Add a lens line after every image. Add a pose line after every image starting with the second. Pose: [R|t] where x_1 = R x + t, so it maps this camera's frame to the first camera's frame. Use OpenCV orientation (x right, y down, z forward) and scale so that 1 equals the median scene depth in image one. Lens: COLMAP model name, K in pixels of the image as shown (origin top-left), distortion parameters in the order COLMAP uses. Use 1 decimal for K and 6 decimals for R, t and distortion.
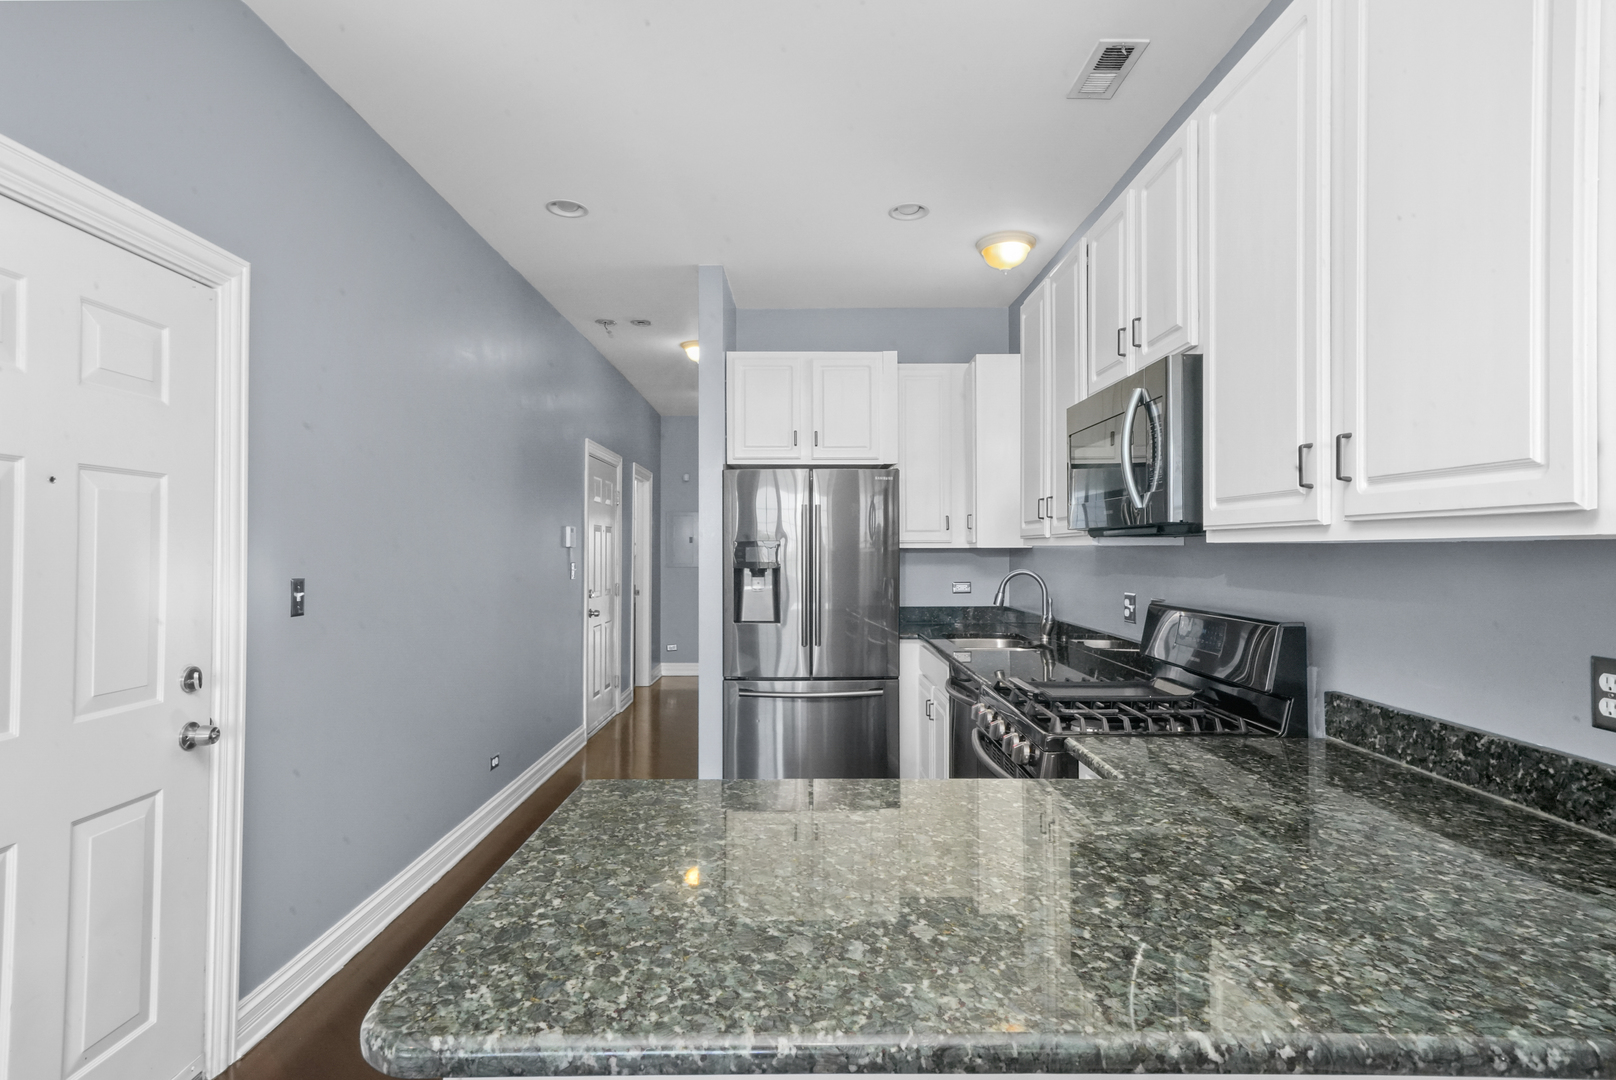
lens RADIAL K [[817.3, 0, 808.0], [0, 817.3, 540.0], [0, 0, 1]] dist [0.020441, 0.000296]
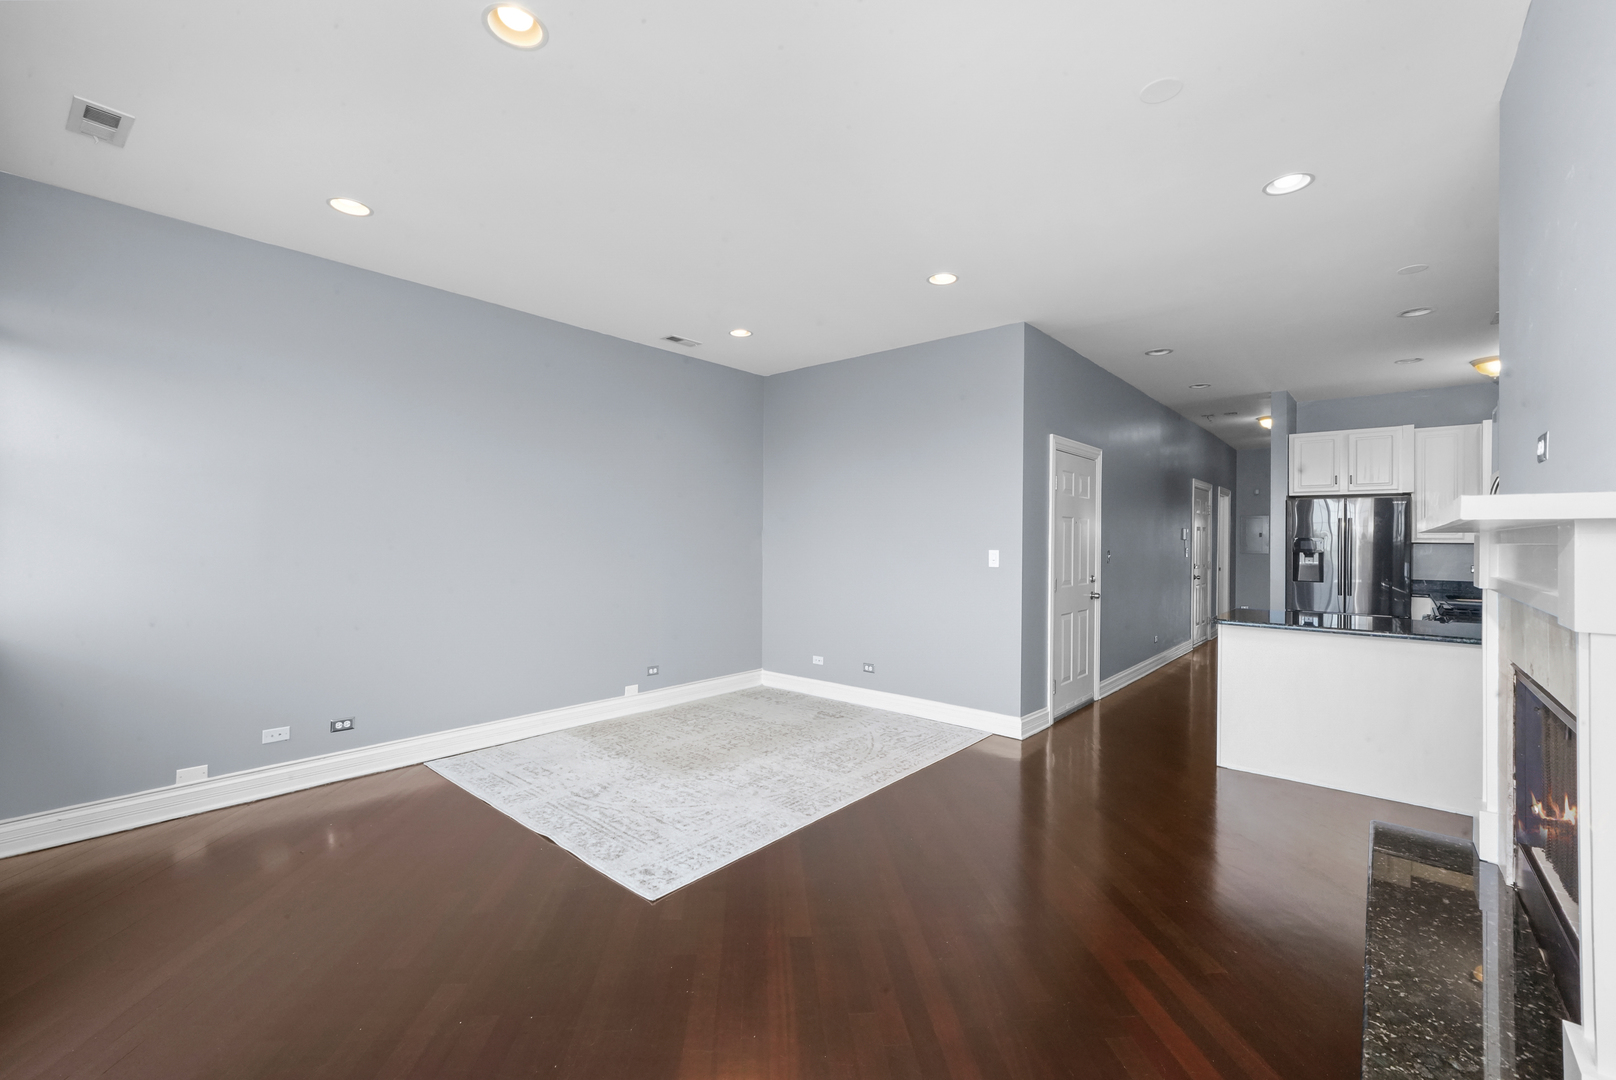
lens RADIAL K [[672.4, 0, 808.0], [0, 672.4, 540.0], [0, 0, 1]] dist [-0.004687, -0.000376]
pose [[0.744178, 0.010086, -0.667905, 0.163386], [-0.001217, 0.999905, 0.013742, -0.019828], [0.667981, -0.009414, 0.744119, -1.330289]]
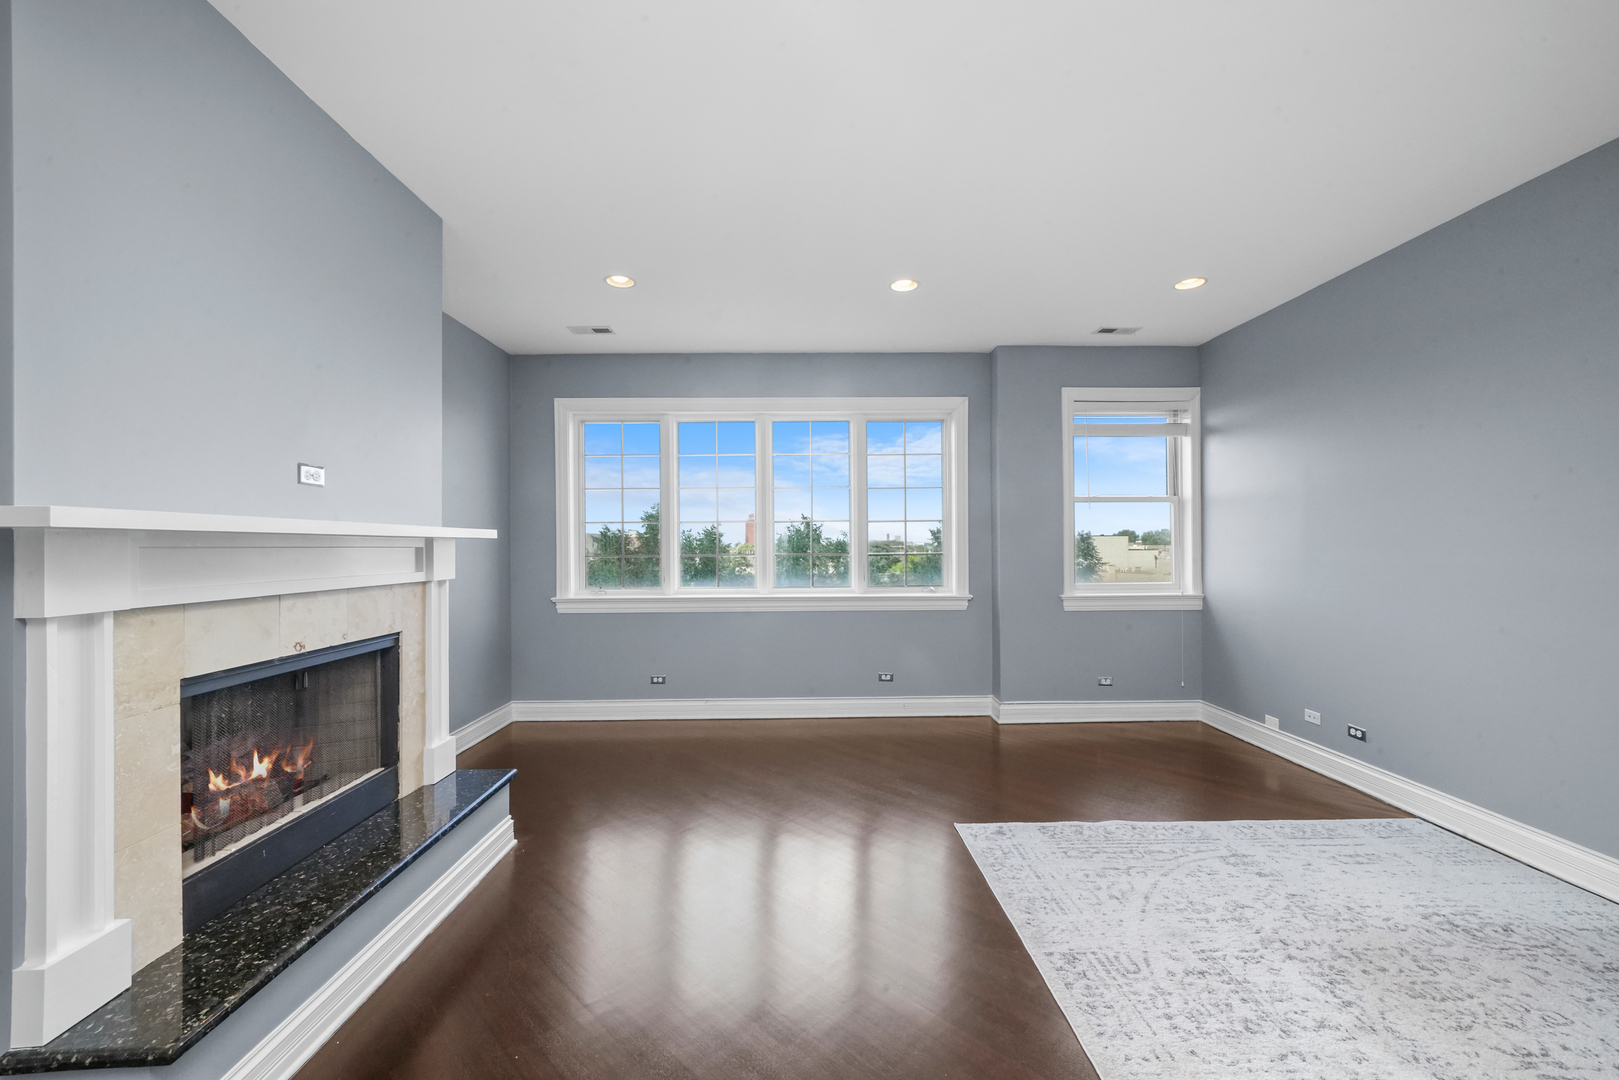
lens RADIAL K [[627.1, 0, 809.5], [0, 627.1, 540.0], [0, 0, 1]] dist [-0.017058, 0.005931]
pose [[-0.999972, 0.005635, -0.004897, -0.329144], [0.005735, 0.999774, -0.020477, 0.006549], [0.004781, -0.020504, -0.999778, 0.254813]]
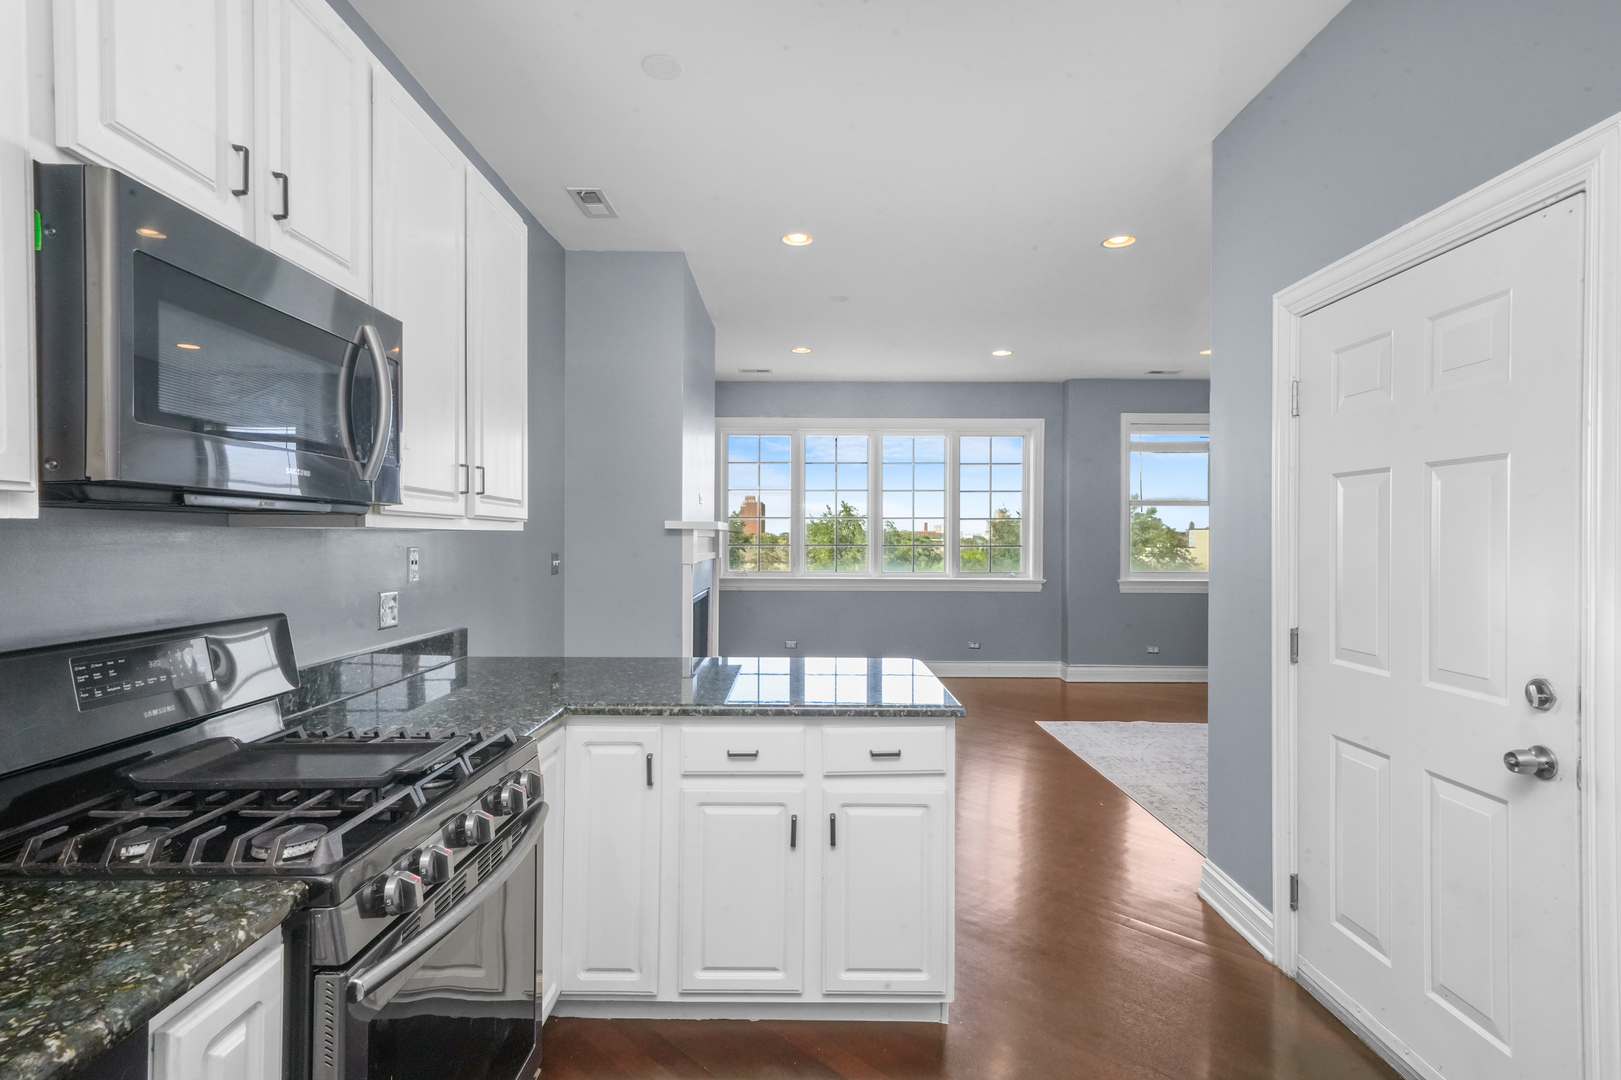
lens RADIAL K [[837.4, 0, 833.6], [0, 837.4, 539.1], [0, 0, 1]] dist [0.000498, 0.000045]
pose [[-0.999878, -0.003530, -0.015244, -0.019331], [-0.003382, 0.999947, -0.009702, 0.017419], [0.015278, -0.009649, -0.999837, 1.365329]]
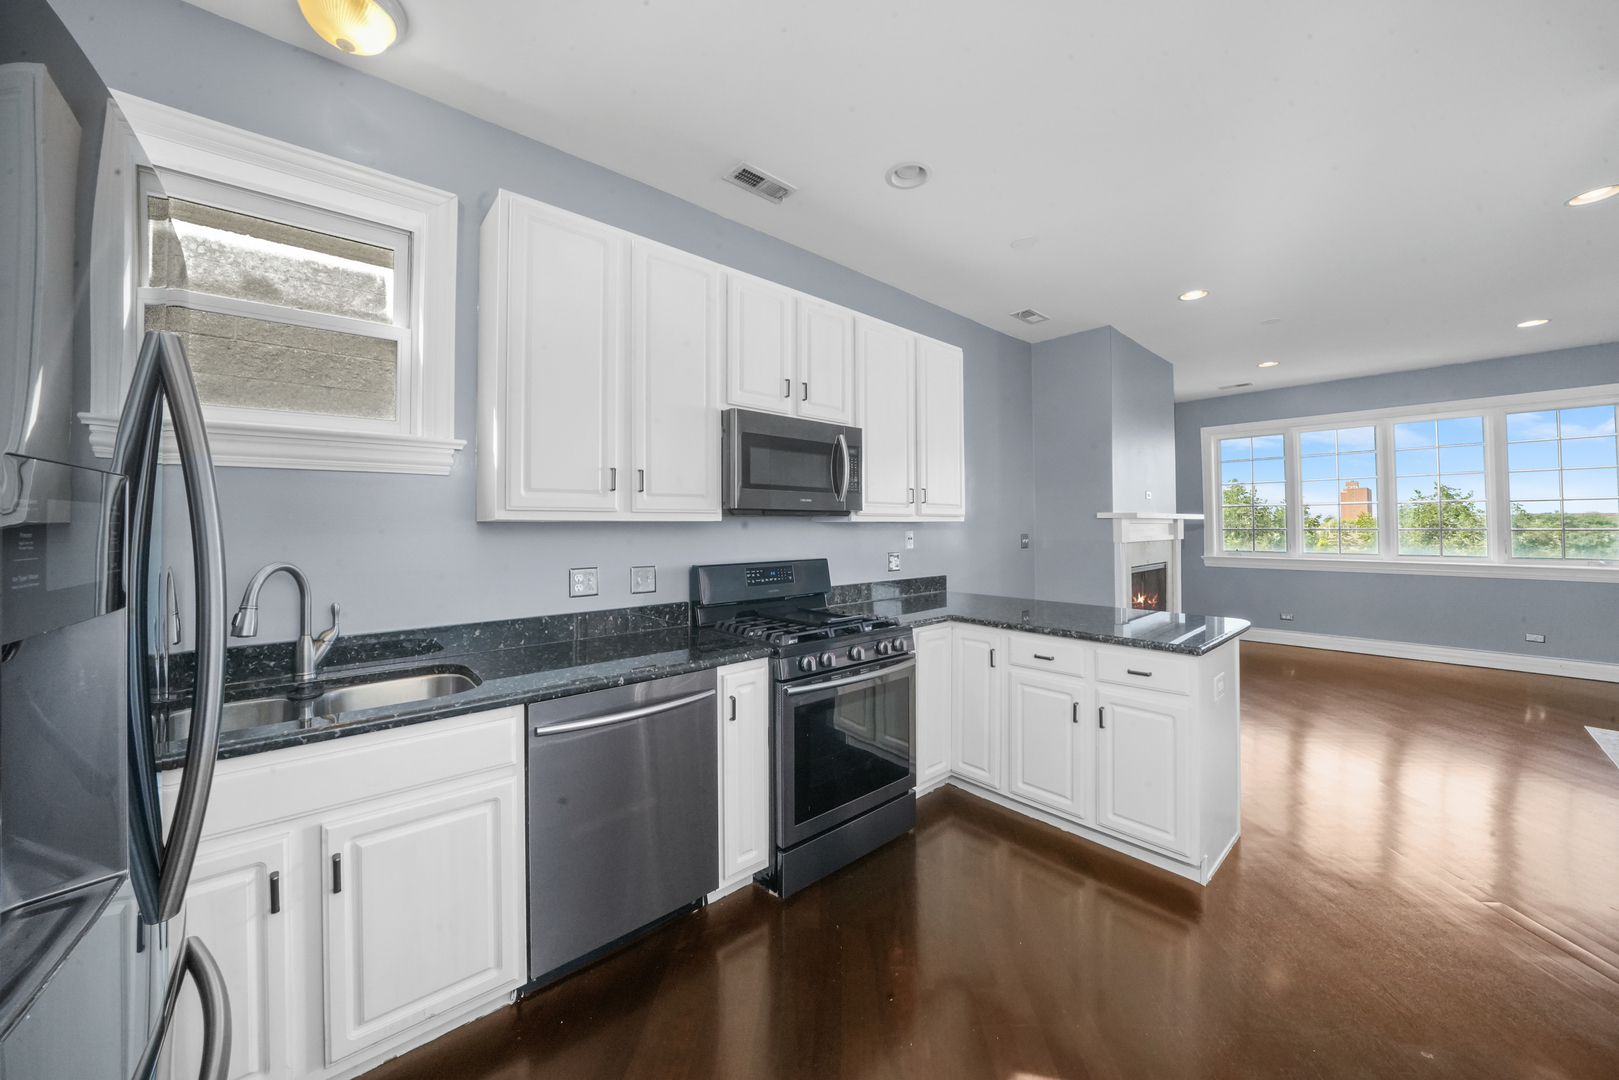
lens RADIAL K [[587.9, 0, 792.4], [0, 587.9, 512.9], [0, 0, 1]] dist [-0.020527, 0.000068]
pose [[-0.651542, 0.019399, 0.758365, -0.380480], [-0.003784, 0.999577, -0.028820, 0.018428], [-0.758603, -0.021647, -0.651193, 1.455595]]
